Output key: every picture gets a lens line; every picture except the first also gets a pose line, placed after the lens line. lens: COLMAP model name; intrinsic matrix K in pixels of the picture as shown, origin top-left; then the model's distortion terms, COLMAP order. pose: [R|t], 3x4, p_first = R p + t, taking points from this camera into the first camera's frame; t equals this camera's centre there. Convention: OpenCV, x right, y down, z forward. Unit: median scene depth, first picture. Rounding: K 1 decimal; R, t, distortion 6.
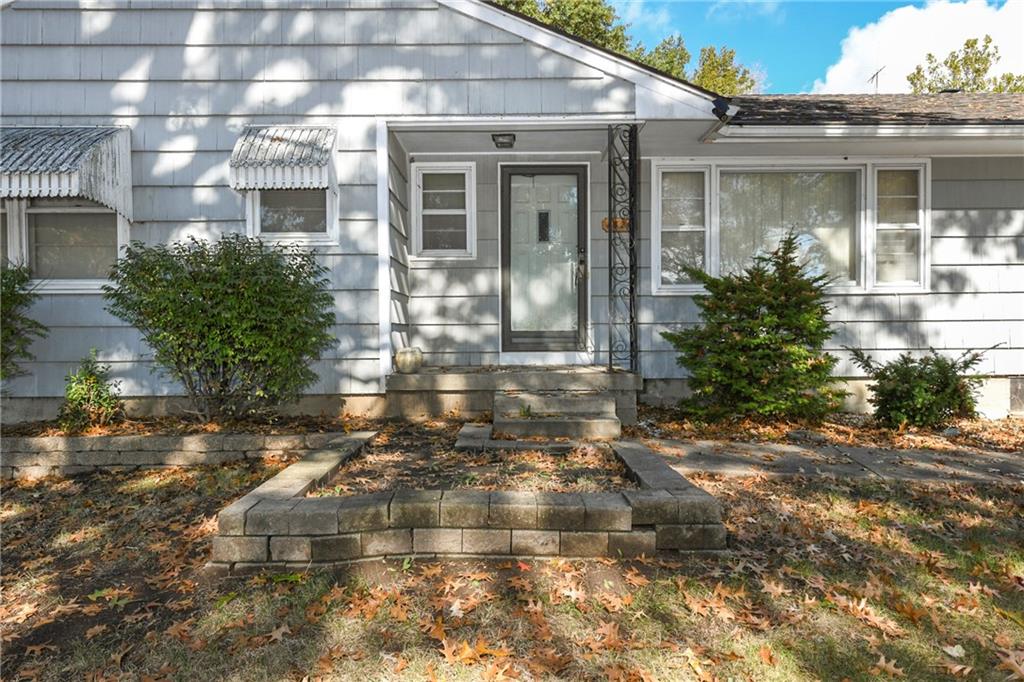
lens RADIAL K [[668.5, 0, 518.8], [0, 668.5, 339.2], [0, 0, 1]] dist [0.000884, 0.004209]
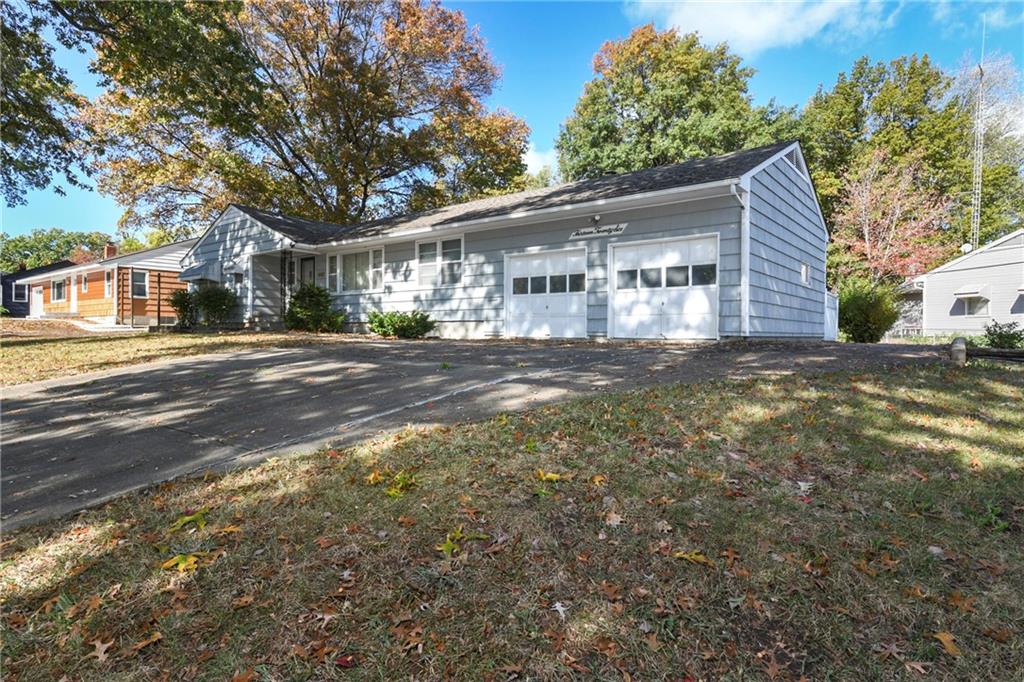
lens RADIAL K [[574.2, 0, 514.8], [0, 574.2, 340.4], [0, 0, 1]] dist [0.030517, 0.000383]
pose [[0.761511, 0.024378, -0.647693, 2.795658], [-0.024162, 0.999666, 0.009218, 0.101015], [0.647701, 0.008630, 0.761845, -0.523223]]
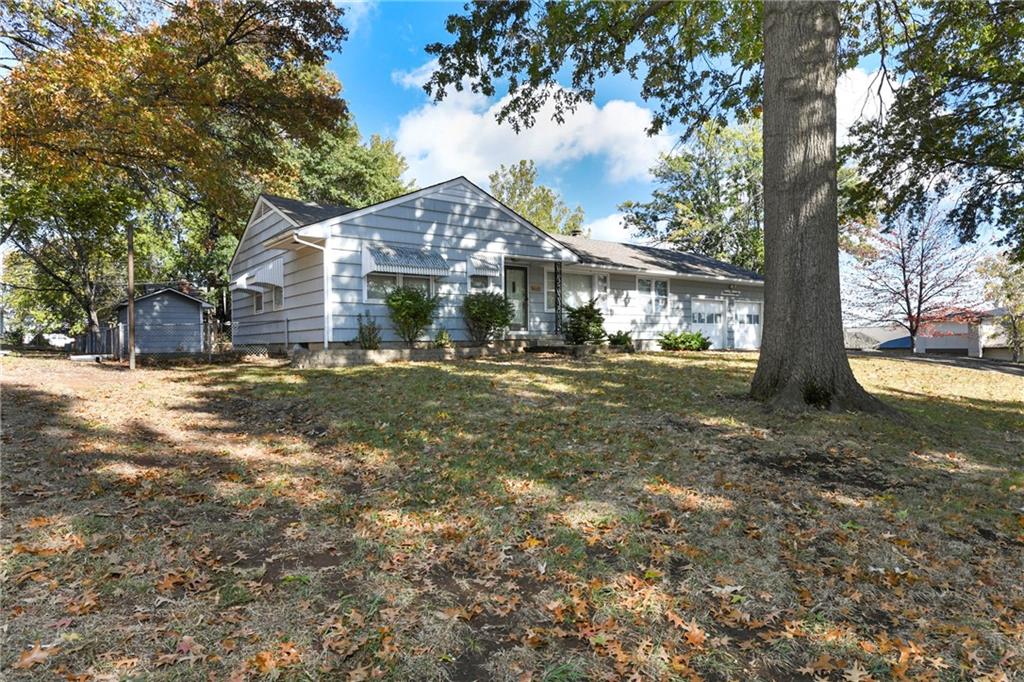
lens RADIAL K [[609.8, 0, 511.7], [0, 609.8, 343.7], [0, 0, 1]] dist [-0.003492, -0.000175]
pose [[0.808625, 0.003743, 0.588313, -1.574232], [0.008990, 0.999784, -0.018717, 0.128518], [-0.588256, 0.020423, 0.808417, -1.171232]]
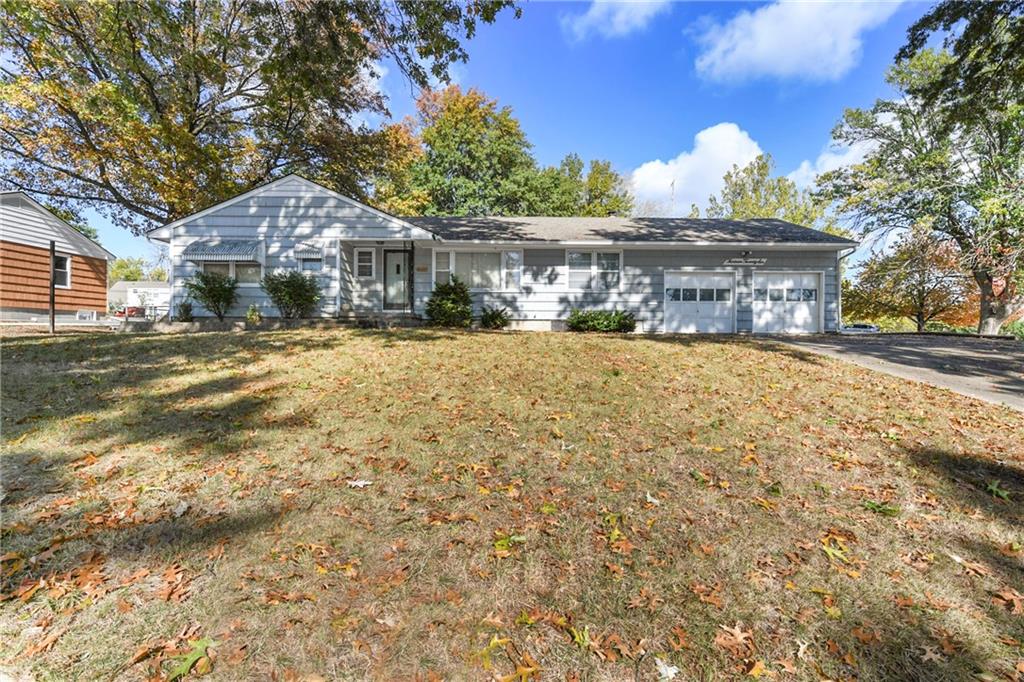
lens RADIAL K [[470.8, 0, 511.9], [0, 470.8, 342.2], [0, 0, 1]] dist [0.010233, 0.000118]
pose [[0.999881, 0.015122, -0.003164, 0.629198], [-0.015133, 0.999880, -0.003401, 0.175122], [0.003112, 0.003449, 0.999989, -1.239325]]
